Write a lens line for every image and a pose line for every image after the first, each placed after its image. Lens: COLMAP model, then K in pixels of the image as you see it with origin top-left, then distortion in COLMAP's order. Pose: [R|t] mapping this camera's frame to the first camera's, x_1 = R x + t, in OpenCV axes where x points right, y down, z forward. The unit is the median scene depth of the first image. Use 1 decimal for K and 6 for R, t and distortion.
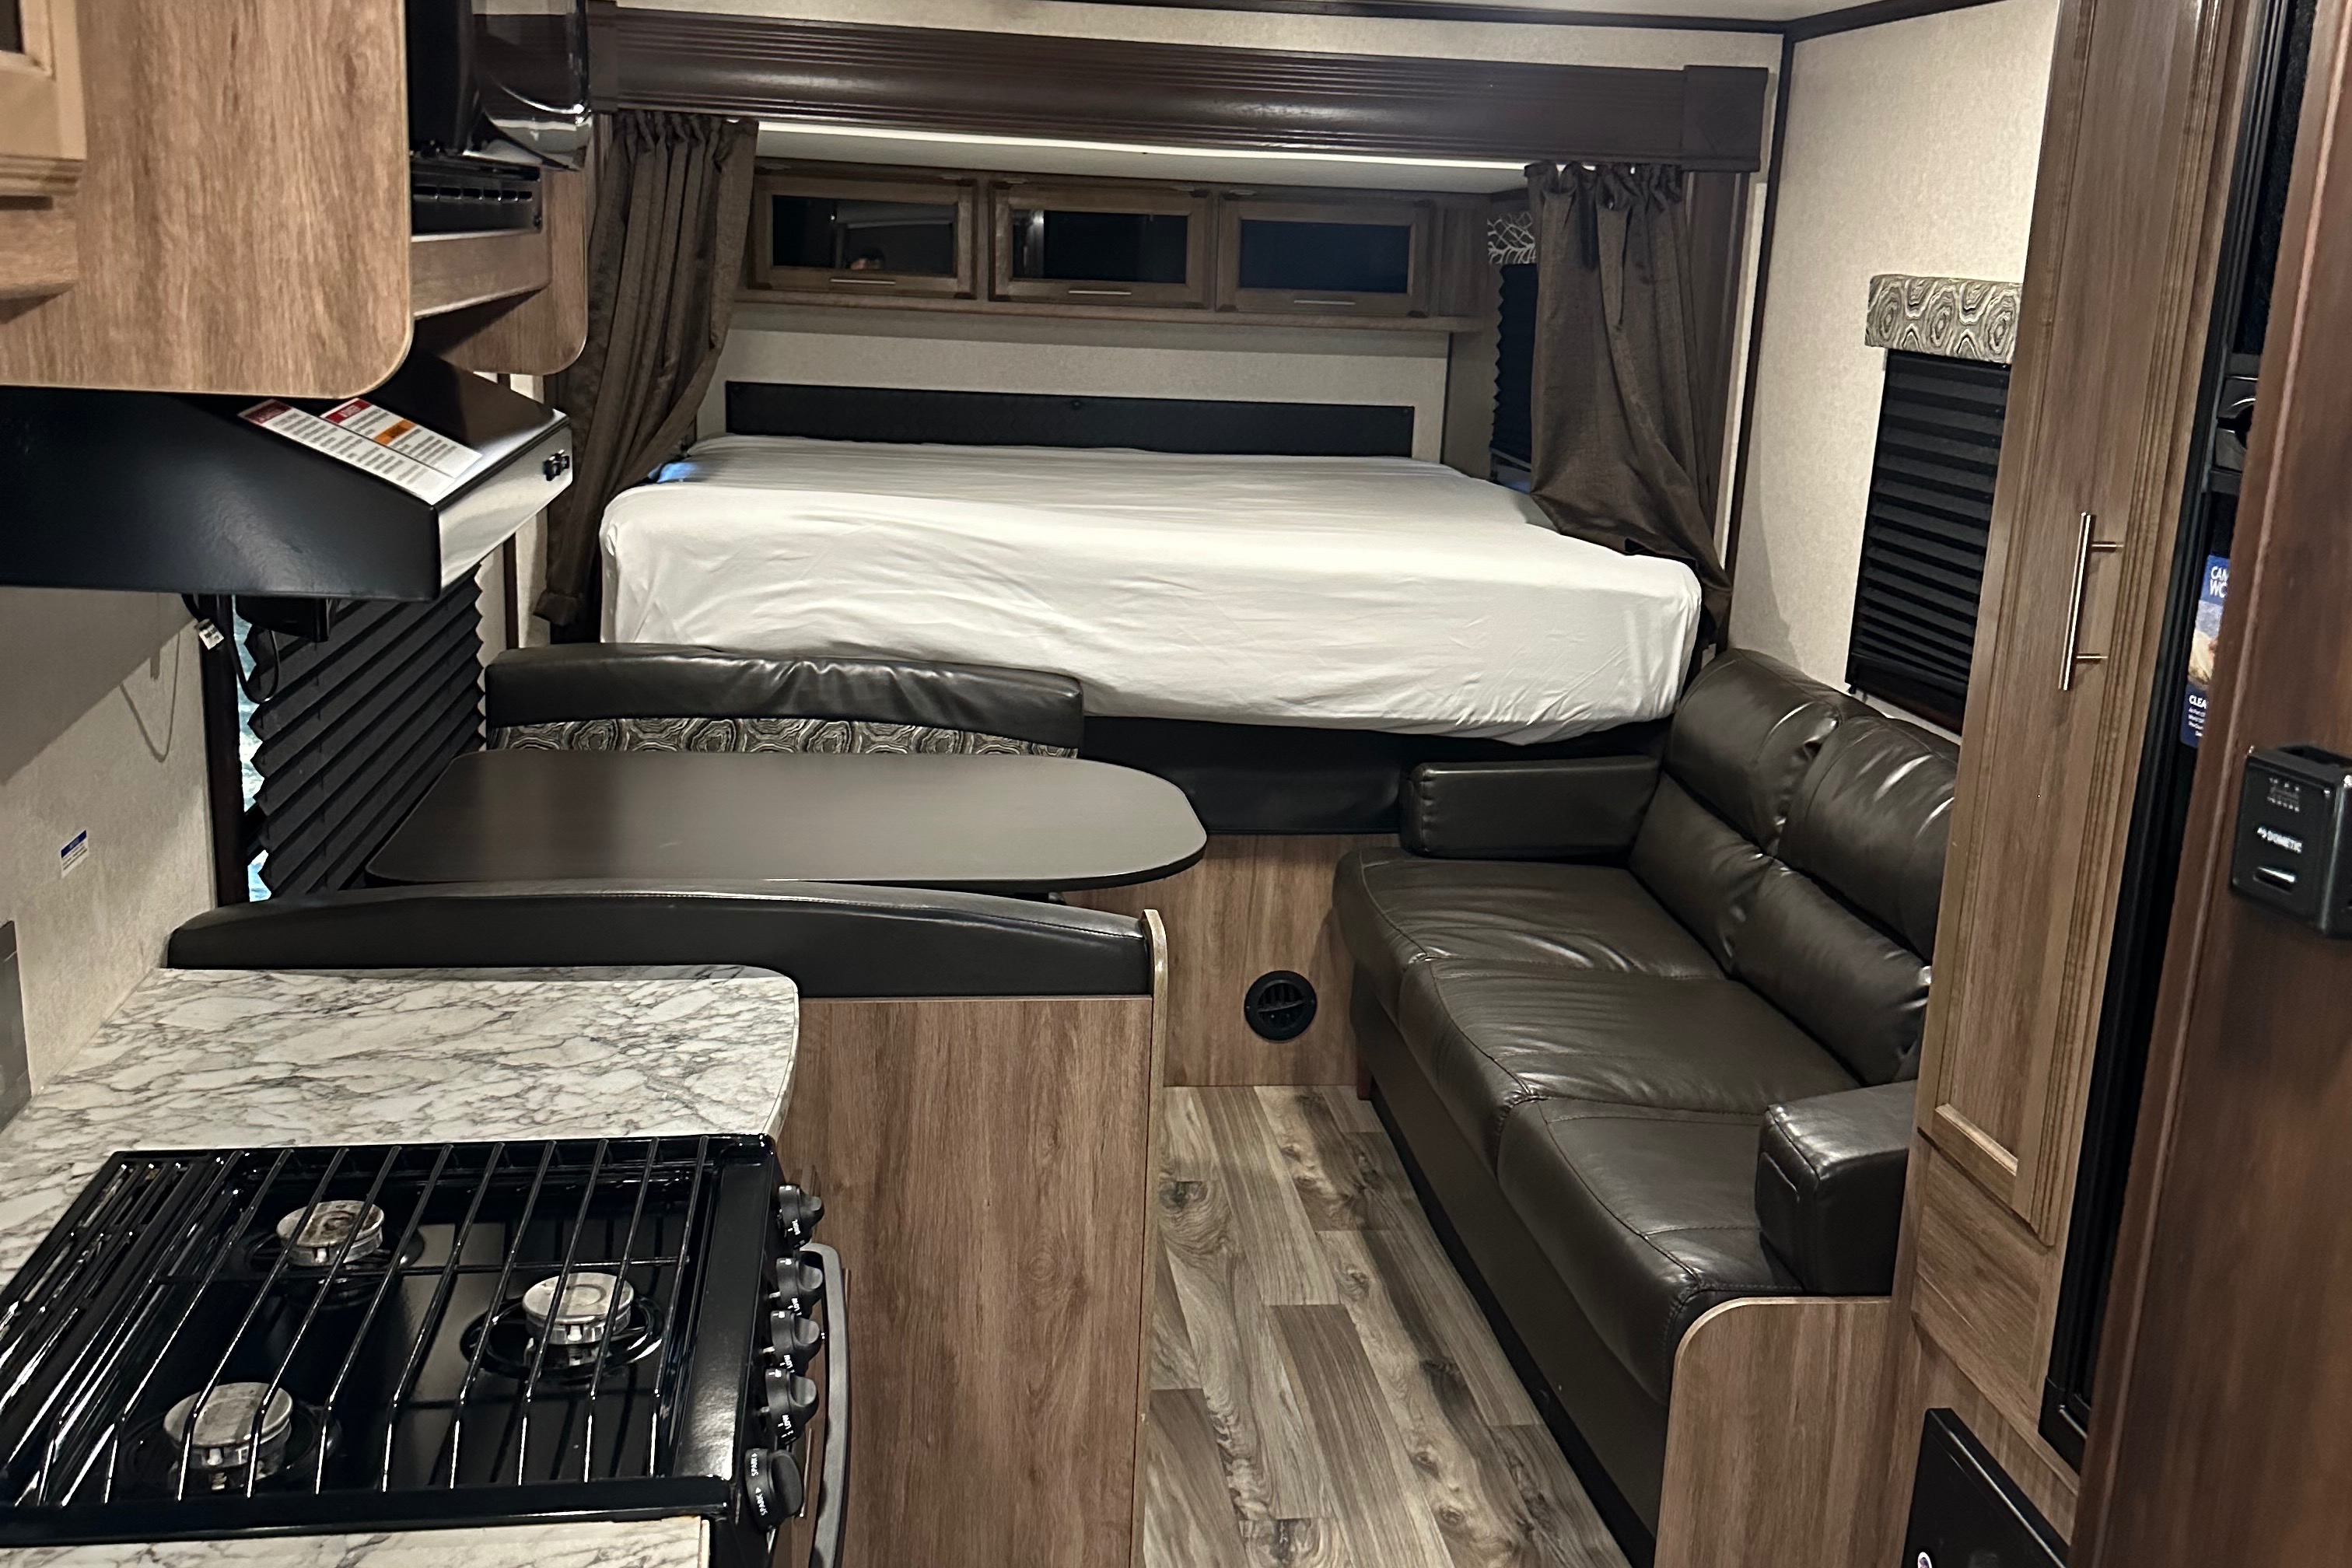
lens RADIAL K [[2228.0, 0, 1212.4], [0, 2228.0, 778.1], [0, 0, 1]] dist [0.181325, -0.389316]
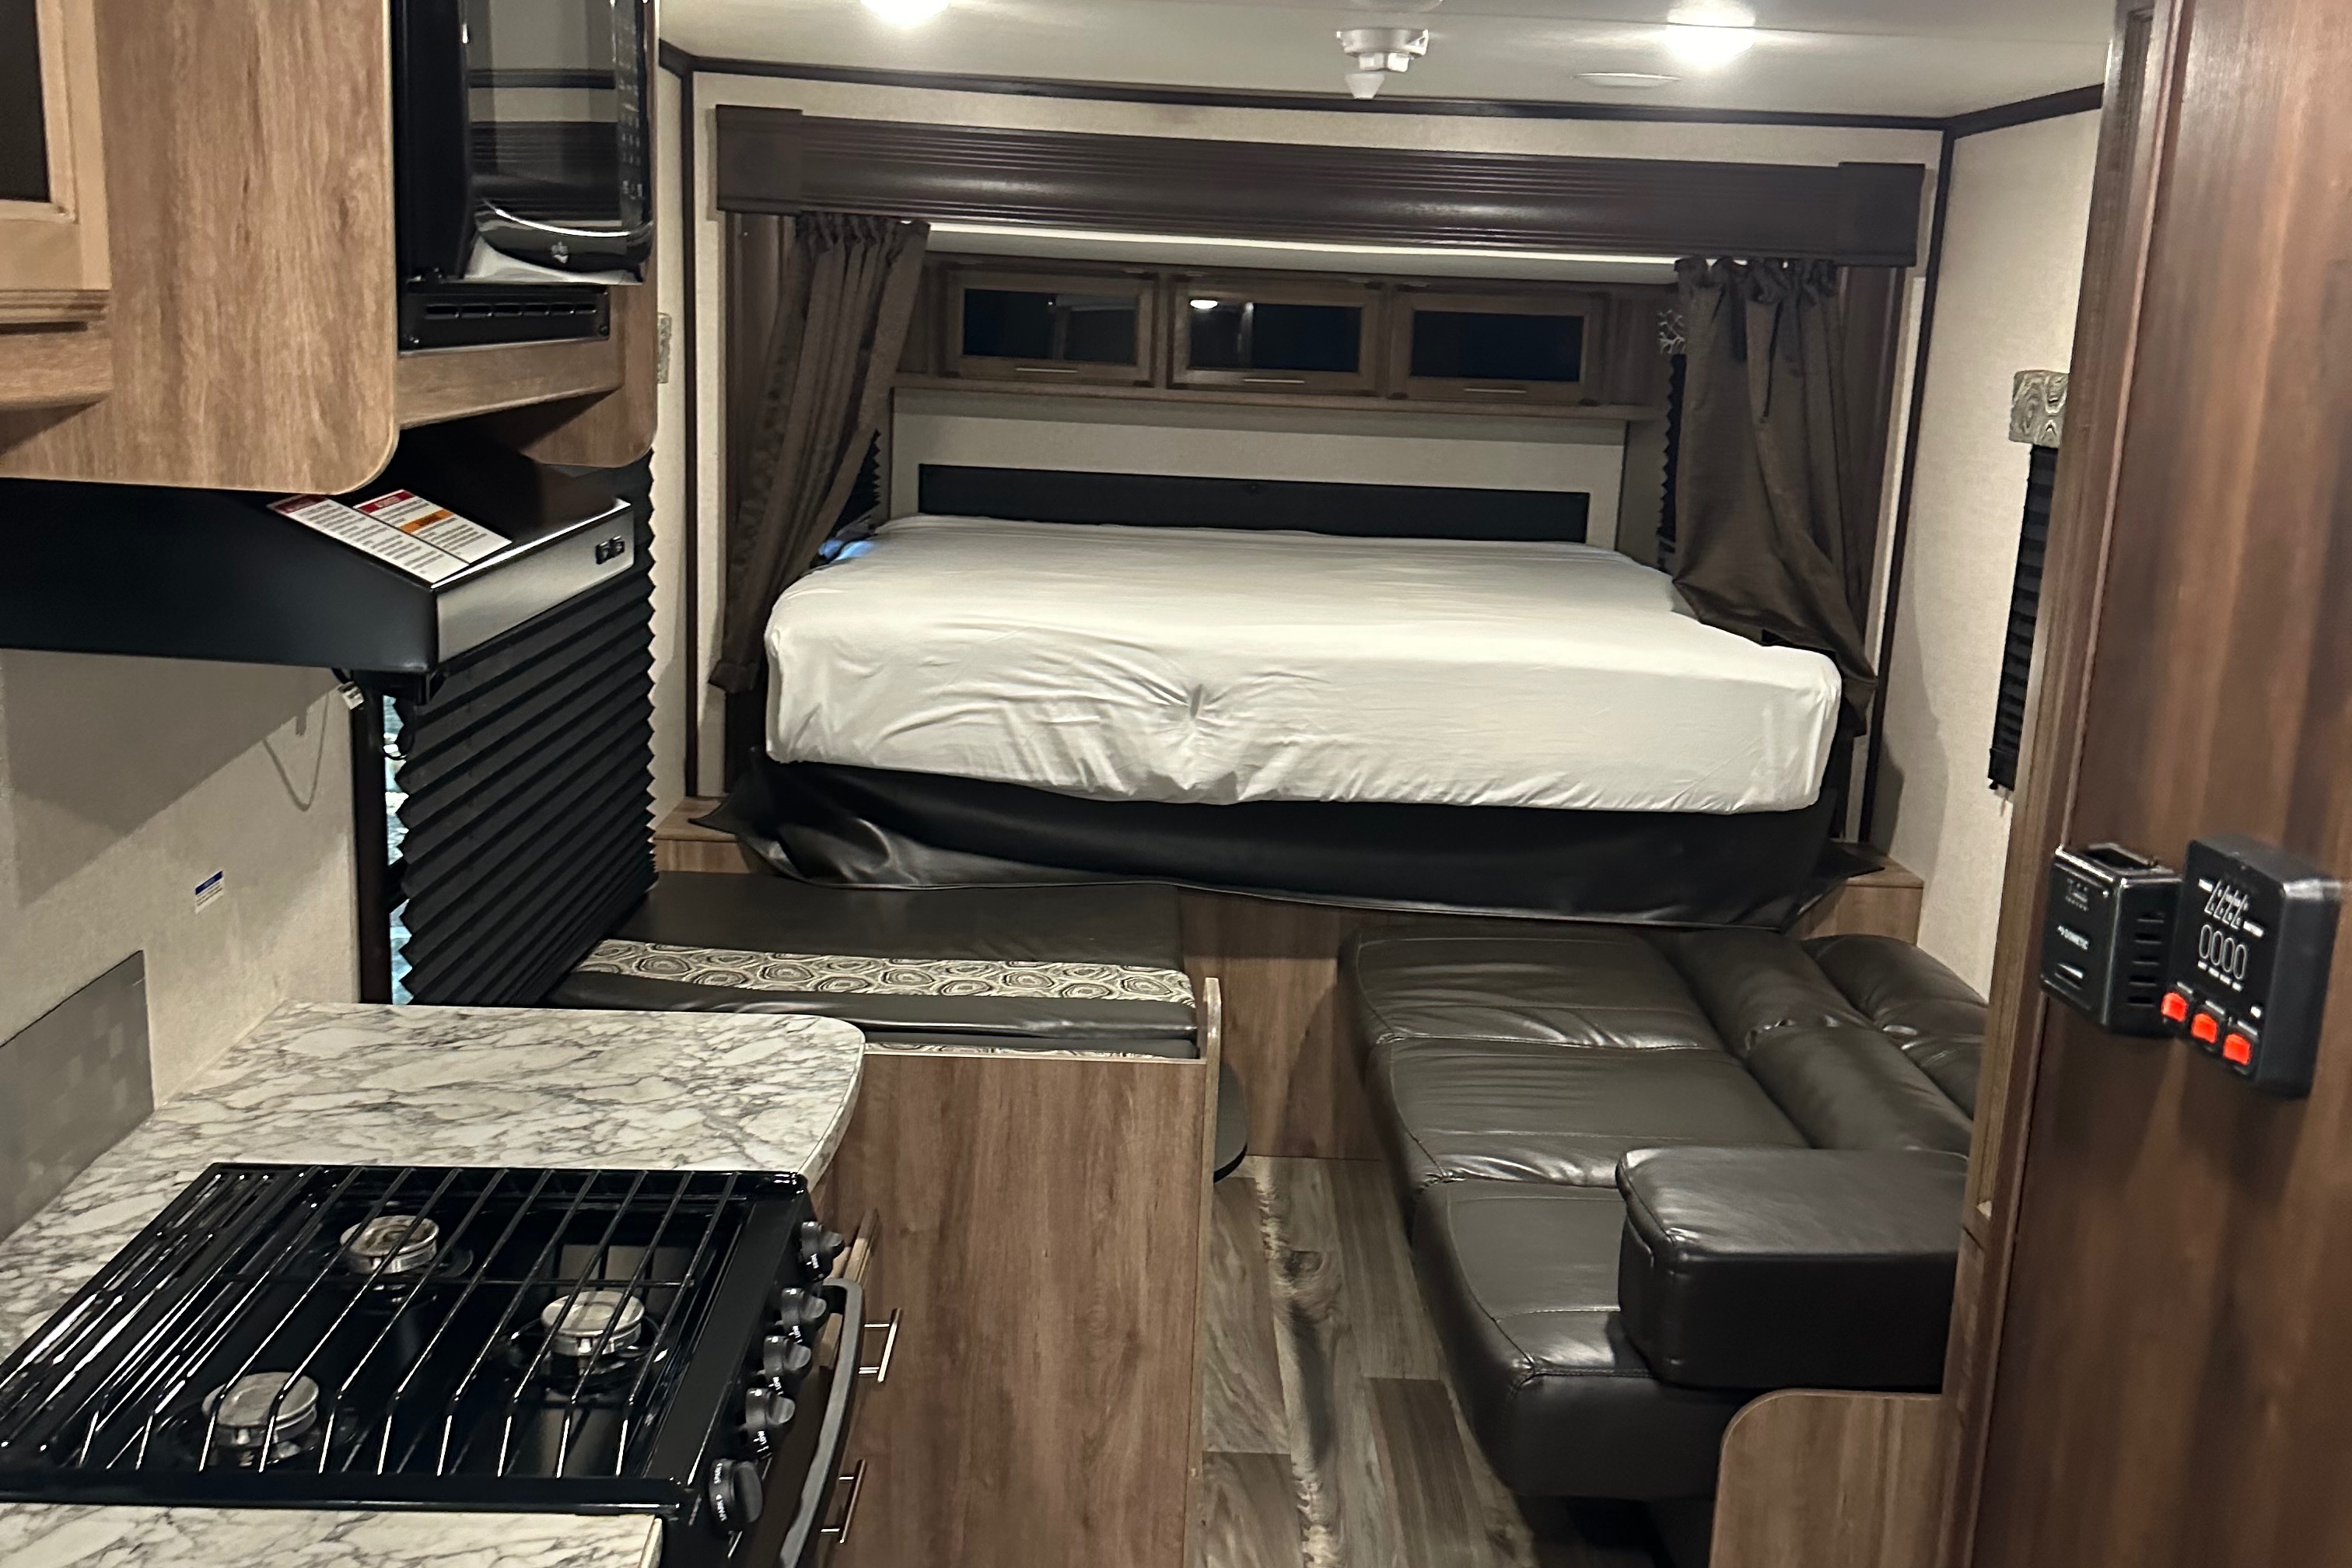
lens RADIAL K [[2228.0, 0, 1212.4], [0, 2228.0, 778.1], [0, 0, 1]] dist [0.181325, -0.389316]
pose [[0.993662, 0.025569, -0.109461, 0.096290], [-0.029277, 0.999046, -0.032403, -0.000364], [0.108528, 0.035403, 0.993463, -0.042033]]
